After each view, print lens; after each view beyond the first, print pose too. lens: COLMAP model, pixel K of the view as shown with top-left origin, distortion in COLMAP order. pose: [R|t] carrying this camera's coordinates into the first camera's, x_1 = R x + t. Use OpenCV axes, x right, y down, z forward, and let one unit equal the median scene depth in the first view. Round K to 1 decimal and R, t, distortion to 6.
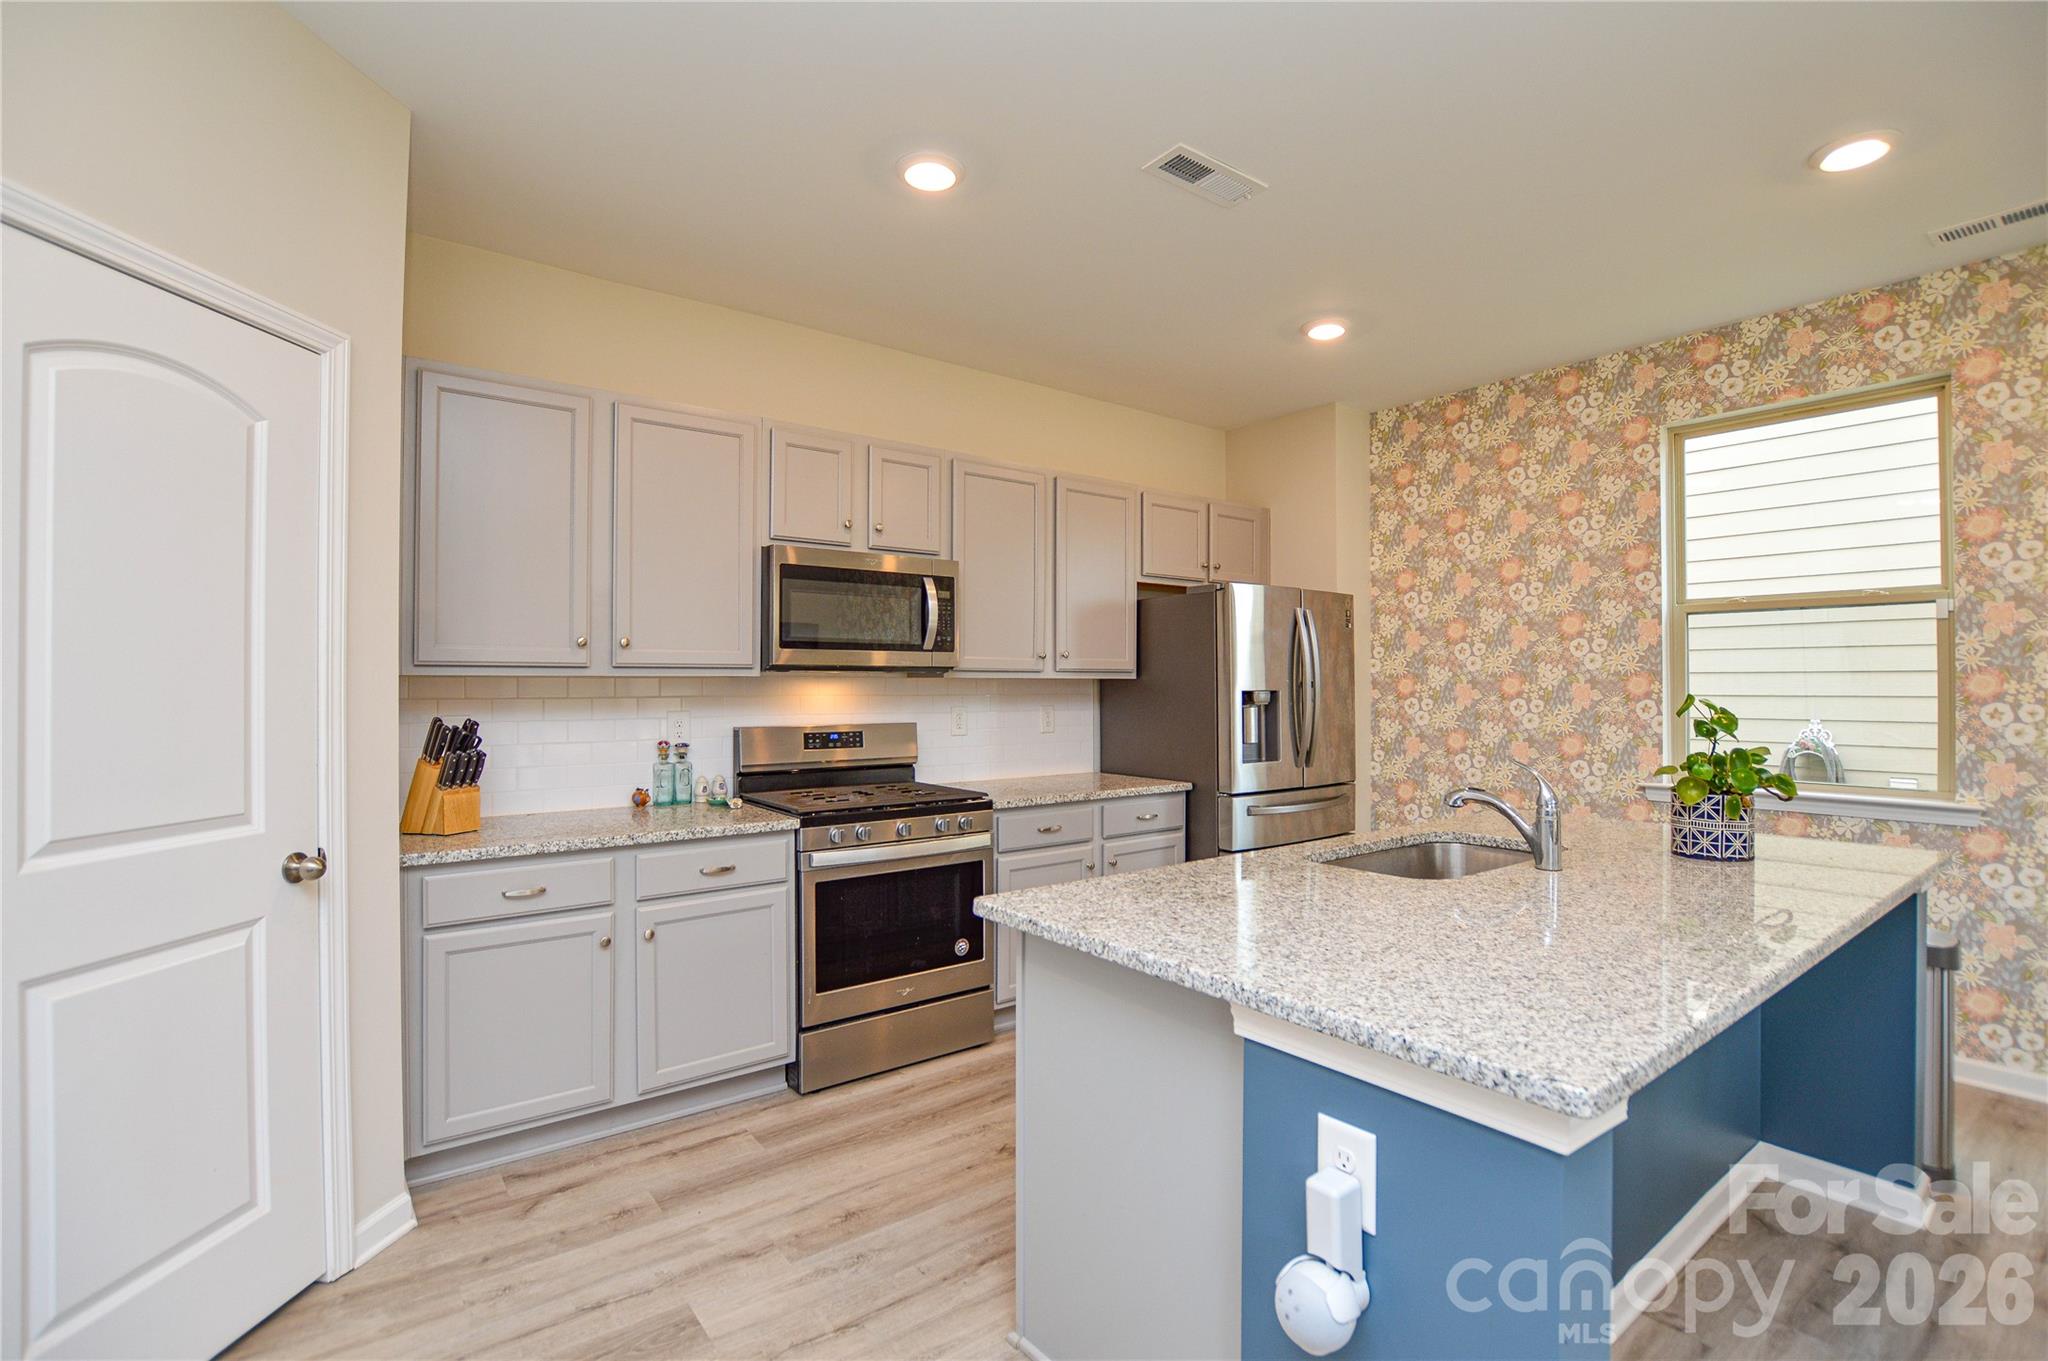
lens RADIAL K [[980.1, 0, 1026.3], [0, 980.1, 671.3], [0, 0, 1]] dist [0.001468, 0.000034]
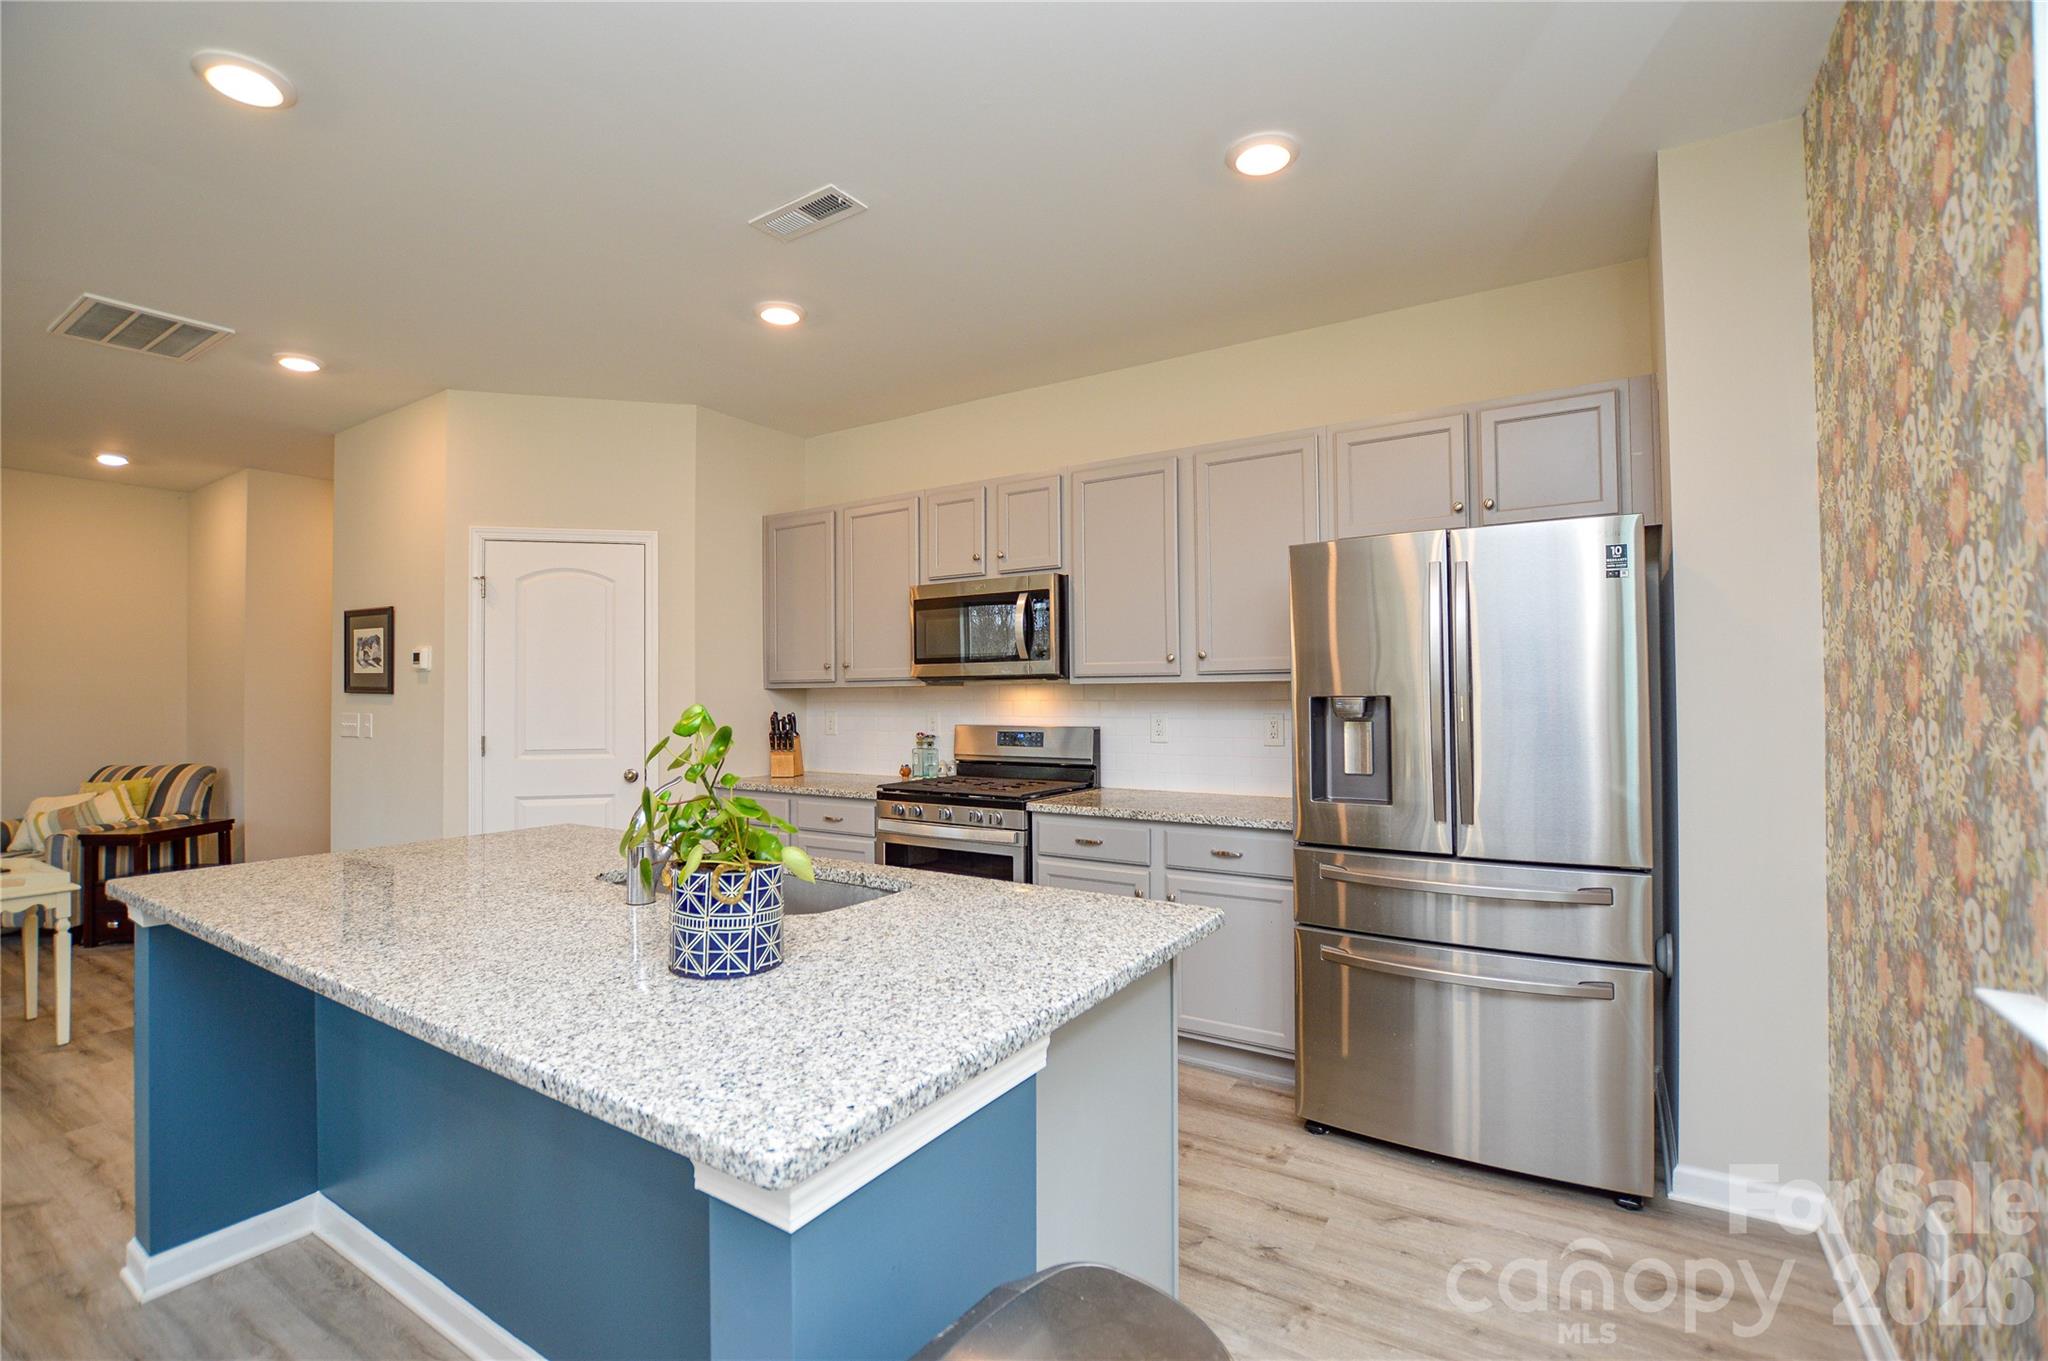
lens RADIAL K [[892.9, 0, 1029.5], [0, 892.9, 696.5], [0, 0, 1]] dist [-0.001633, -0.000029]
pose [[0.337467, 0.000796, -0.941337, 0.821745], [0.023232, 0.999688, 0.009174, 0.010176], [0.941051, -0.024965, 0.337343, 0.651794]]
